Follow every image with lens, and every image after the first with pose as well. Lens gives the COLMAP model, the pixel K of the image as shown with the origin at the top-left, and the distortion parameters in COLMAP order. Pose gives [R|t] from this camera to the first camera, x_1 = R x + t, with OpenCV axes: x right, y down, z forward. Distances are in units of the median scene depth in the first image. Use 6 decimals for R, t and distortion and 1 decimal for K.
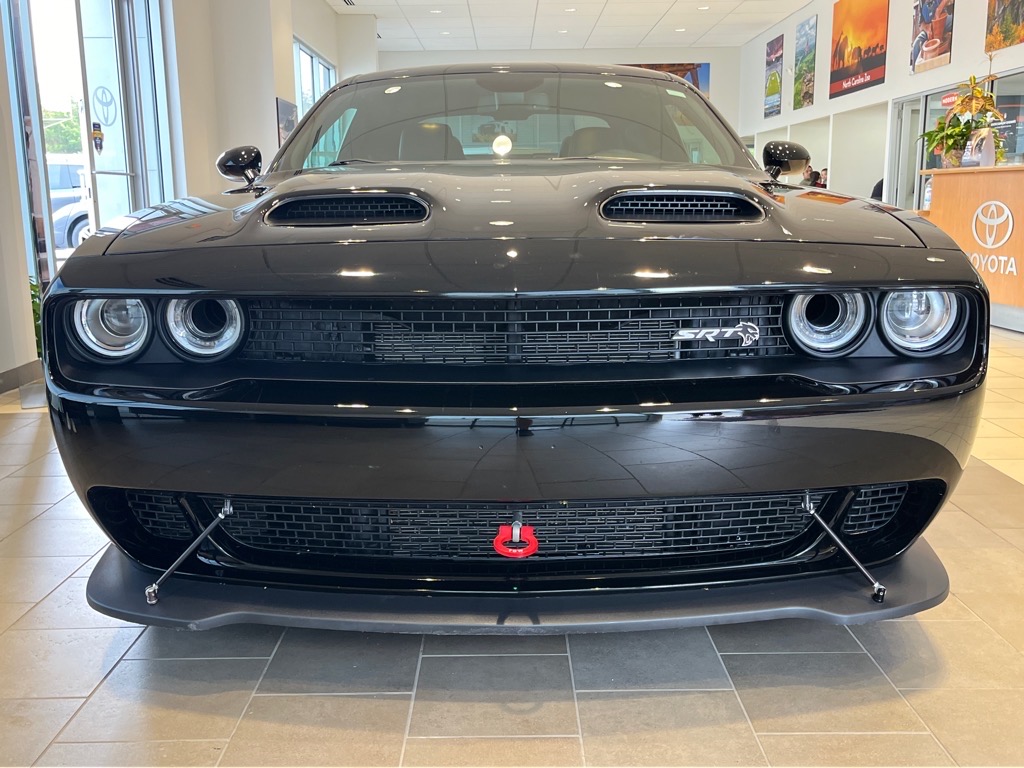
lens RADIAL K [[977.7, 0, 510.8], [0, 977.7, 384.7], [0, 0, 1]] dist [0.012883, 0.000000]
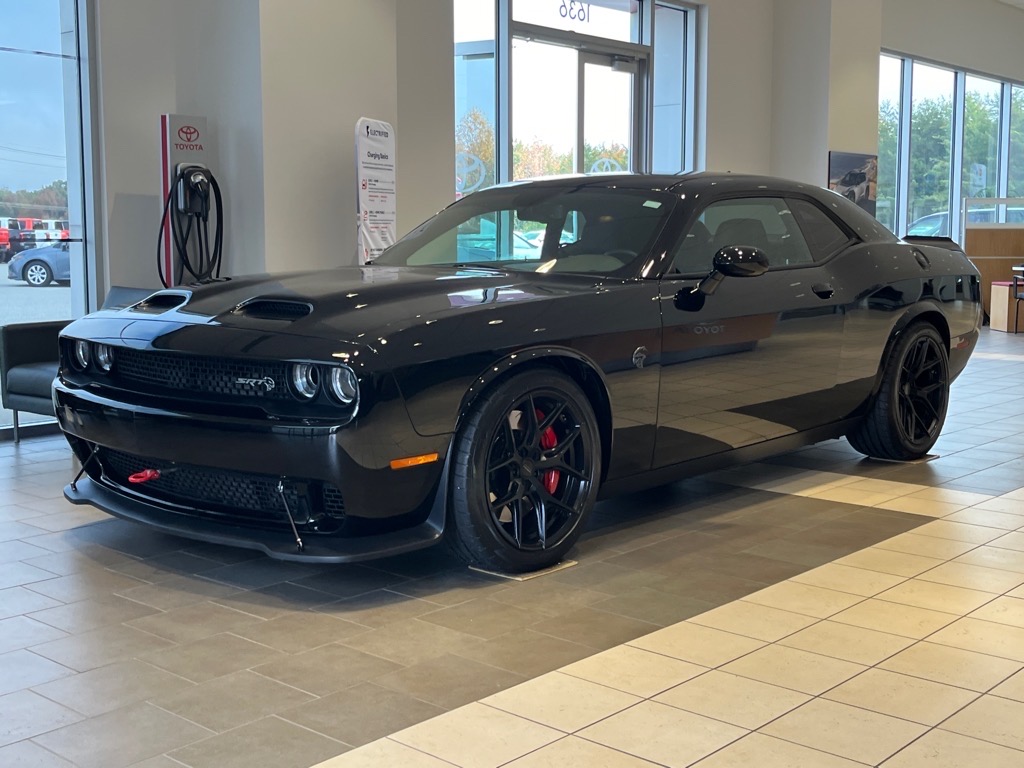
lens RADIAL K [[1267.0, 0, 512.2], [0, 1267.0, 379.1], [0, 0, 1]] dist [-0.027879, 0.000000]
pose [[0.748592, 0.081170, -0.658043, 2.042056], [-0.131082, 0.991007, -0.026879, -0.056665], [0.649944, 0.106379, 0.752500, -0.407691]]
